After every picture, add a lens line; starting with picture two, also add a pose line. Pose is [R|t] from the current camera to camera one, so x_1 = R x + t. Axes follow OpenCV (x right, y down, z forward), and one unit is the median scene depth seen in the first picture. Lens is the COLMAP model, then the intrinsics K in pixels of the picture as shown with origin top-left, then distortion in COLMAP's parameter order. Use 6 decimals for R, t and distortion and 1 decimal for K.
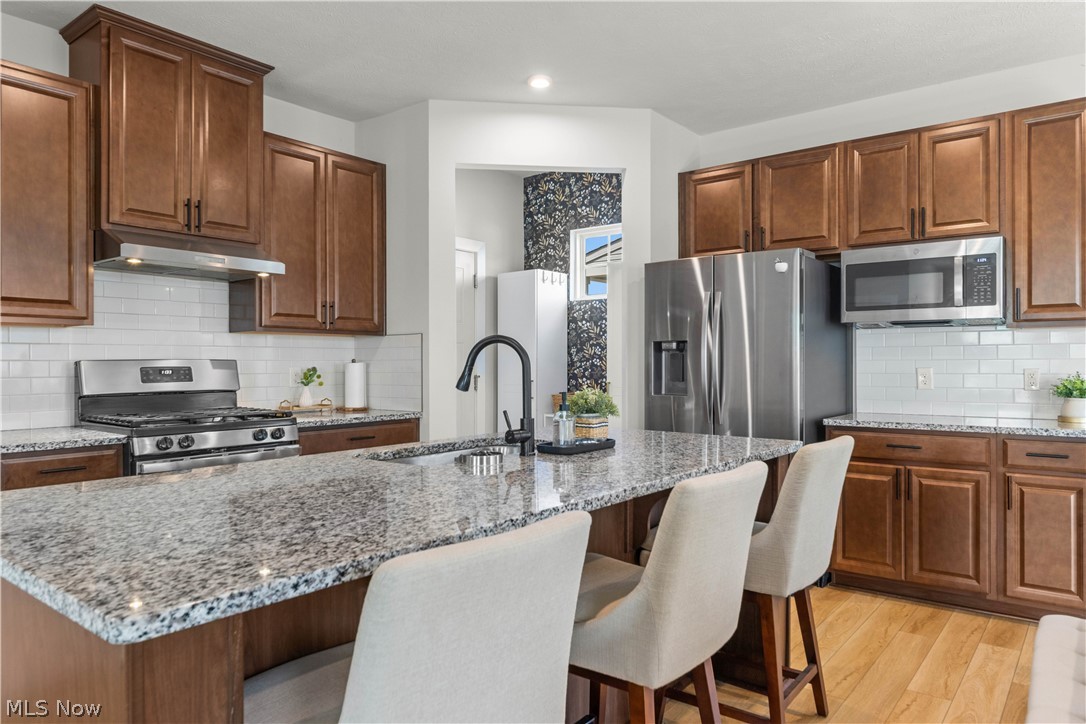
lens RADIAL K [[716.5, 0, 555.8], [0, 716.5, 365.3], [0, 0, 1]] dist [0.010316, -0.016258]
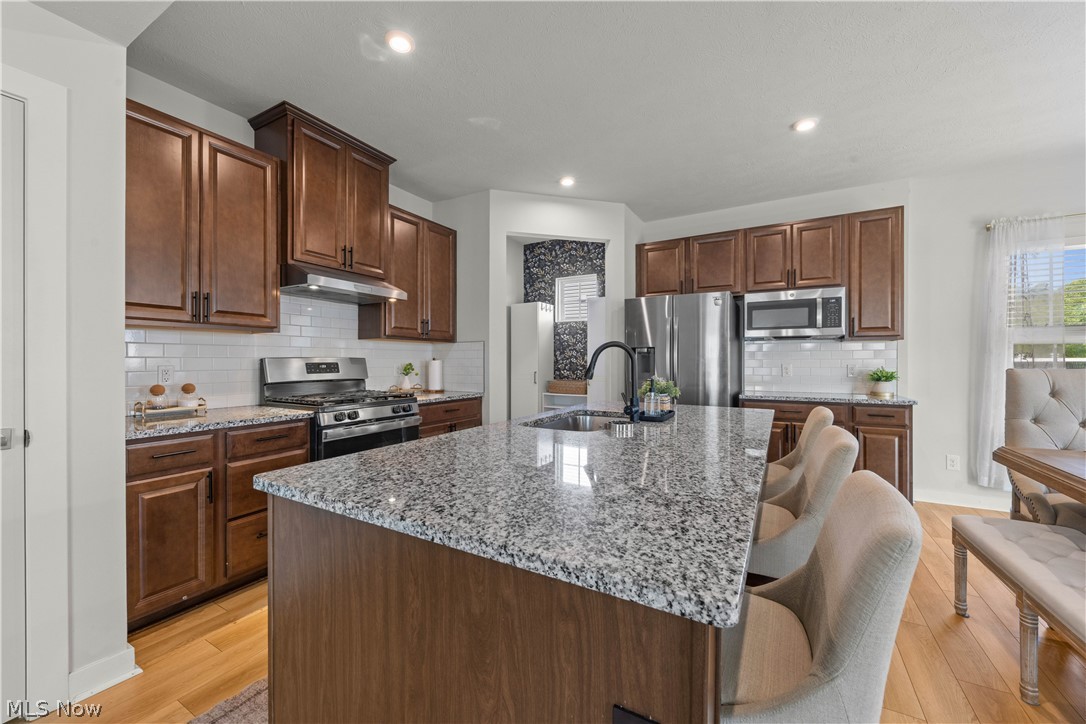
lens RADIAL K [[425.3, 0, 550.5], [0, 425.3, 362.6], [0, 0, 1]] dist [0.005536, -0.001438]
pose [[0.990274, 0.001810, 0.139118, -0.208020], [-0.001876, 0.999998, 0.000343, 0.000977], [-0.139117, -0.000600, 0.990276, 0.092678]]
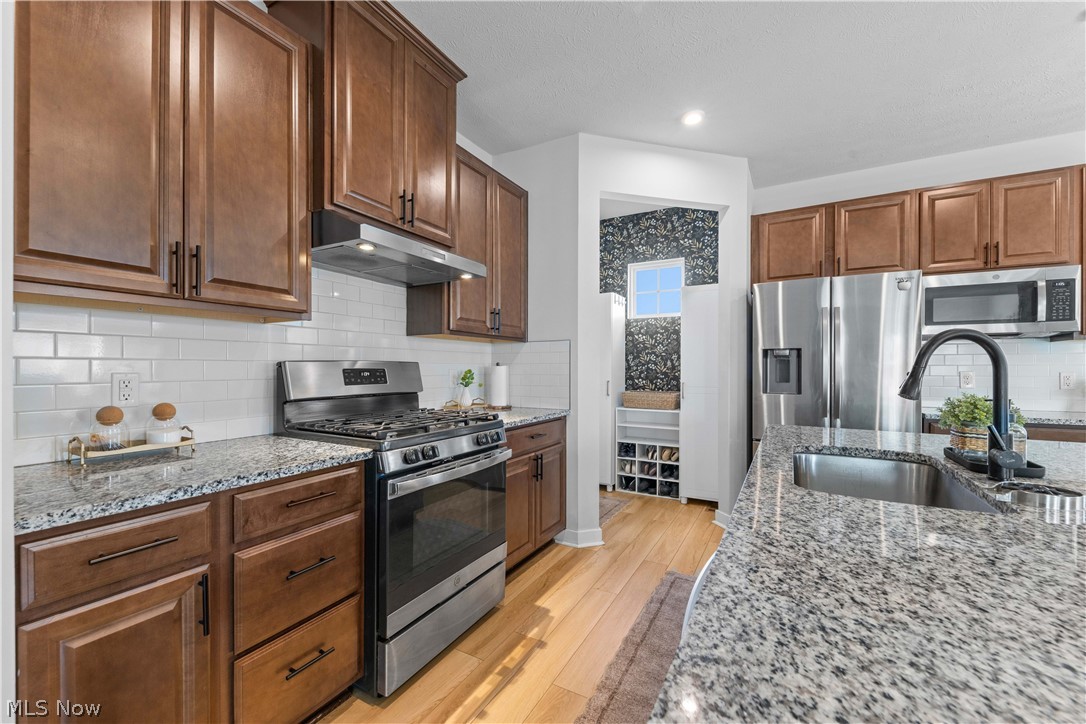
lens RADIAL K [[455.0, 0, 560.1], [0, 455.0, 370.3], [0, 0, 1]] dist [0.004454, -0.001786]
pose [[0.988778, 0.002402, 0.149370, -0.372026], [-0.002580, 0.999996, 0.000999, 0.003054], [-0.149367, -0.001373, 0.988781, 0.353338]]
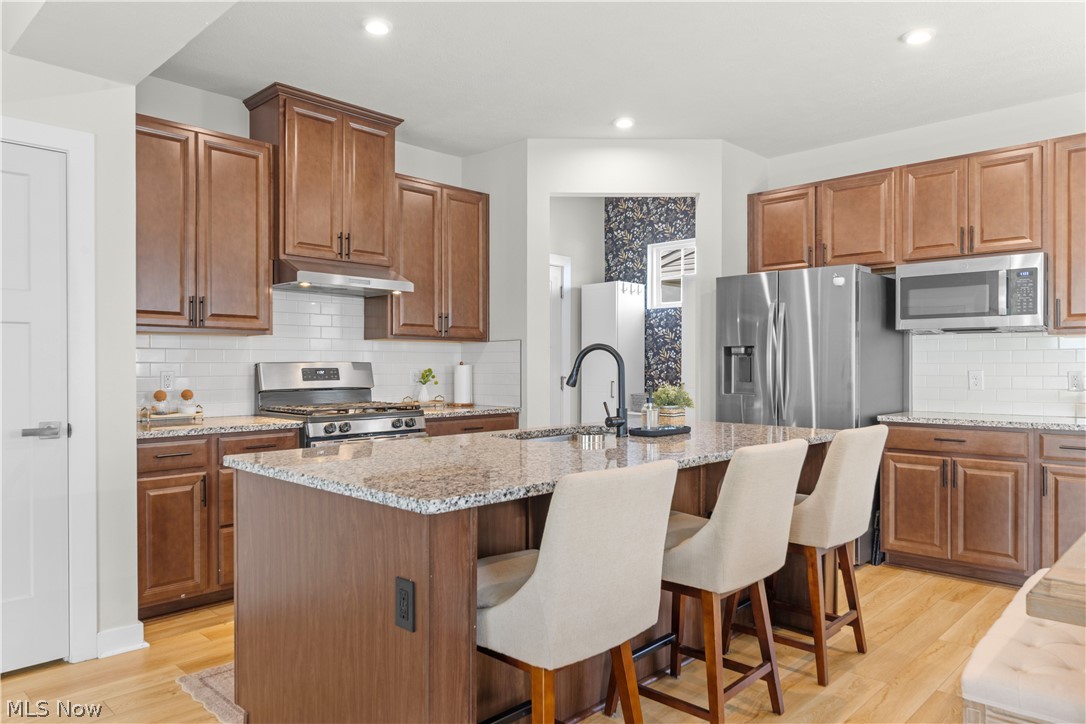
lens RADIAL K [[716.5, 0, 552.1], [0, 716.5, 370.9], [0, 0, 1]] dist [0.010316, -0.016258]
pose [[0.994679, 0.002367, -0.102998, -0.020072], [-0.001954, 0.999990, 0.004109, 0.001201], [0.103007, -0.003886, 0.994673, -0.182421]]
